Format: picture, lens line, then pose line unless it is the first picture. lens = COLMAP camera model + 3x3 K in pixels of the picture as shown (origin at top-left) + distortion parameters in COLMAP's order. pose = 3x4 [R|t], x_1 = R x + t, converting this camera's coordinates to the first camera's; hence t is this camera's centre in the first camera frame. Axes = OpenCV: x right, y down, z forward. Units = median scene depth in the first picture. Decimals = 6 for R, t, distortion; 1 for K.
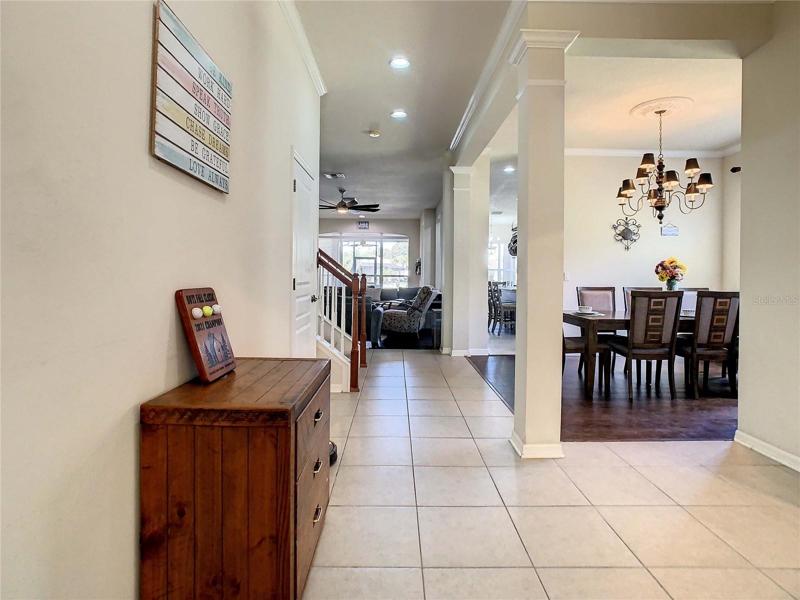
lens RADIAL K [[409.3, 0, 398.6], [0, 409.3, 281.7], [0, 0, 1]] dist [-0.030771, 0.002242]
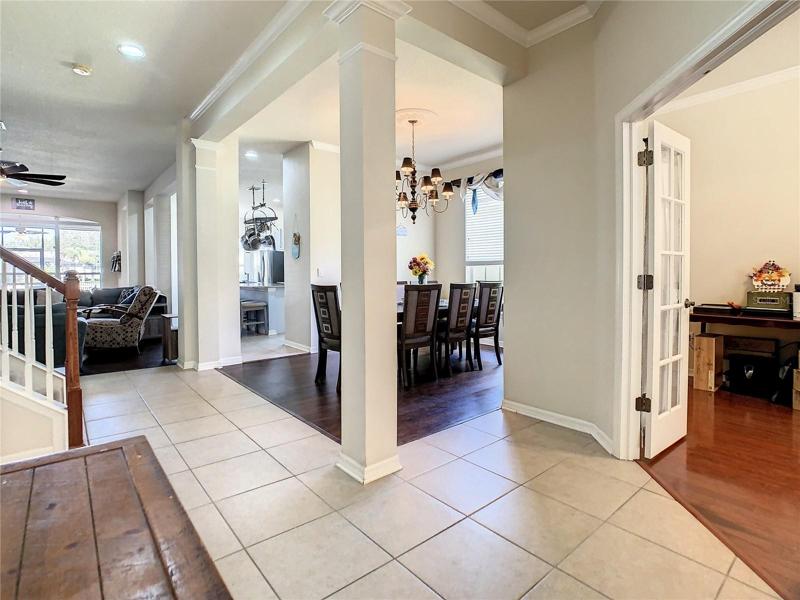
lens RADIAL K [[409.3, 0, 398.6], [0, 409.3, 281.7], [0, 0, 1]] dist [-0.030771, 0.002242]
pose [[0.775406, -0.024063, 0.631004, -0.071270], [0.017846, 0.999710, 0.016194, -0.002479], [-0.631210, -0.001296, 0.775611, 0.120247]]
